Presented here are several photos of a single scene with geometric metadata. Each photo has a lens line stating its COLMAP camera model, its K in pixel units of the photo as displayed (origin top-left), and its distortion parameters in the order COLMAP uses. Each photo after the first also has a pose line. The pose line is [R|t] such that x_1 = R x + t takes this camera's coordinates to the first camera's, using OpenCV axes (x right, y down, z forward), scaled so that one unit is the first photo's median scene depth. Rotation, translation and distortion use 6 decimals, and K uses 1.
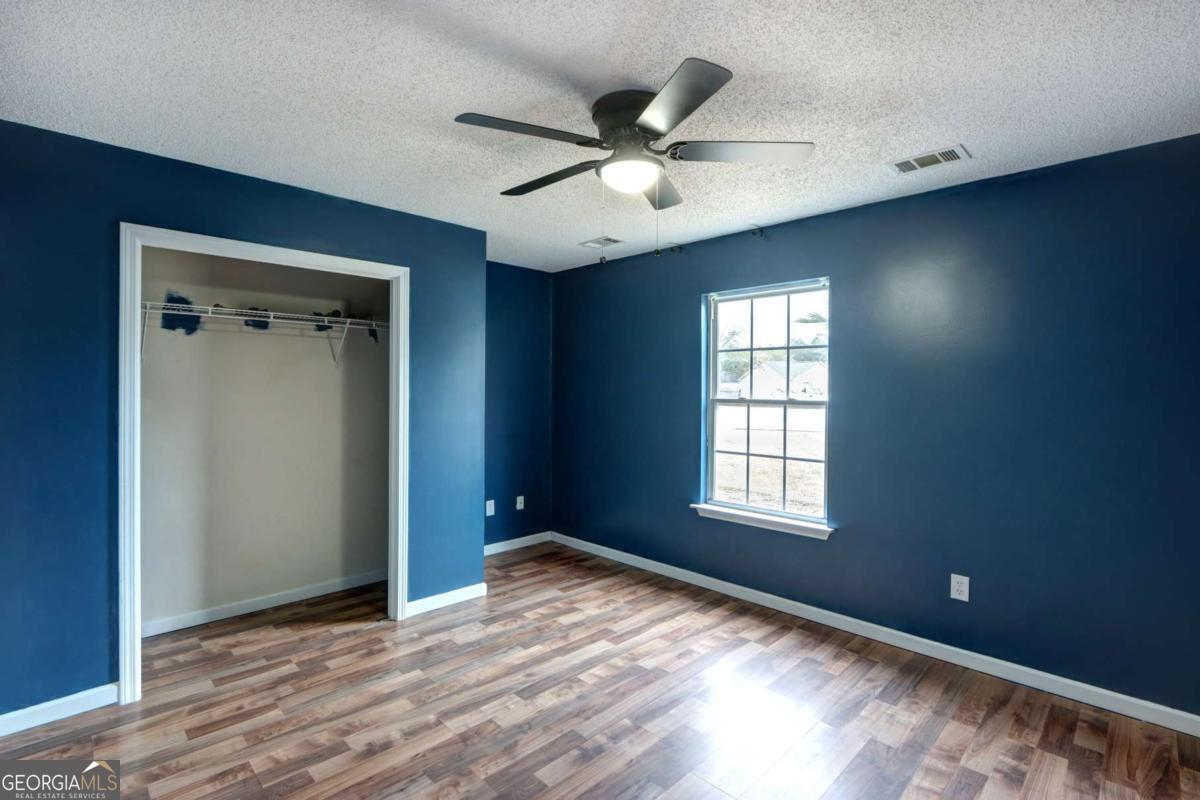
lens RADIAL K [[565.5, 0, 583.2], [0, 565.5, 394.1], [0, 0, 1]] dist [-0.013467, 0.000448]
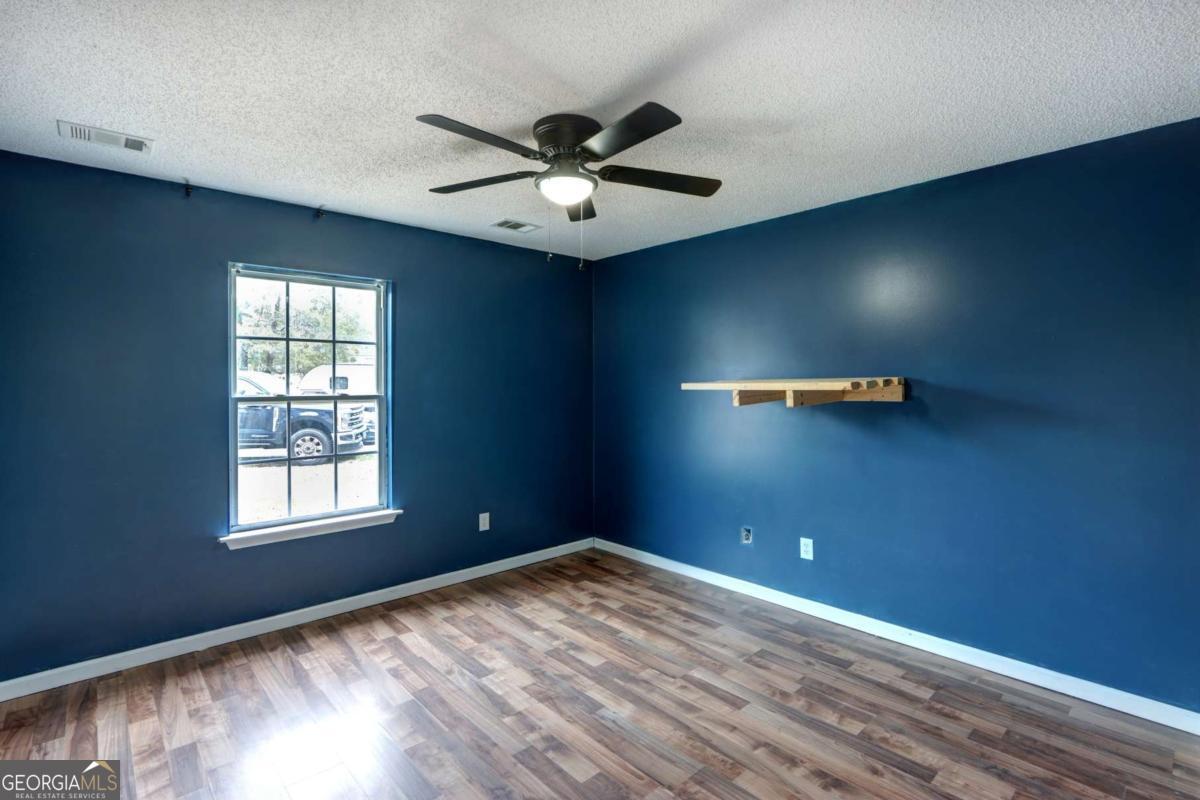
lens RADIAL K [[565.5, 0, 583.2], [0, 565.5, 394.1], [0, 0, 1]] dist [-0.013467, 0.000448]
pose [[0.036340, -0.021336, 0.999112, -0.879487], [0.016989, 0.999641, 0.020730, -0.006447], [-0.999195, 0.016221, 0.036689, 0.810820]]
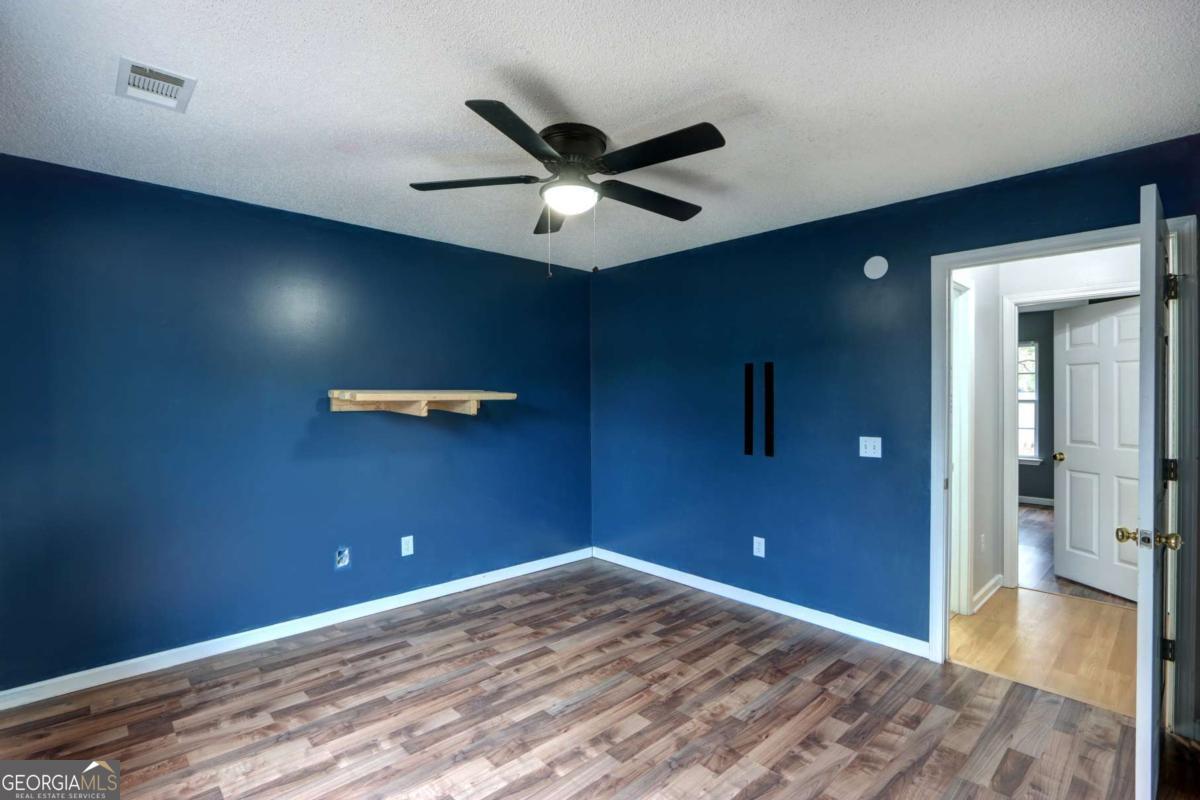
lens RADIAL K [[561.0, 0, 596.3], [0, 561.0, 393.9], [0, 0, 1]] dist [-0.012372, 0.000763]
pose [[-0.999970, -0.006576, 0.003993, 0.022717], [-0.006546, 0.999950, 0.007584, -0.008794], [-0.004043, 0.007558, -0.999963, 1.831027]]
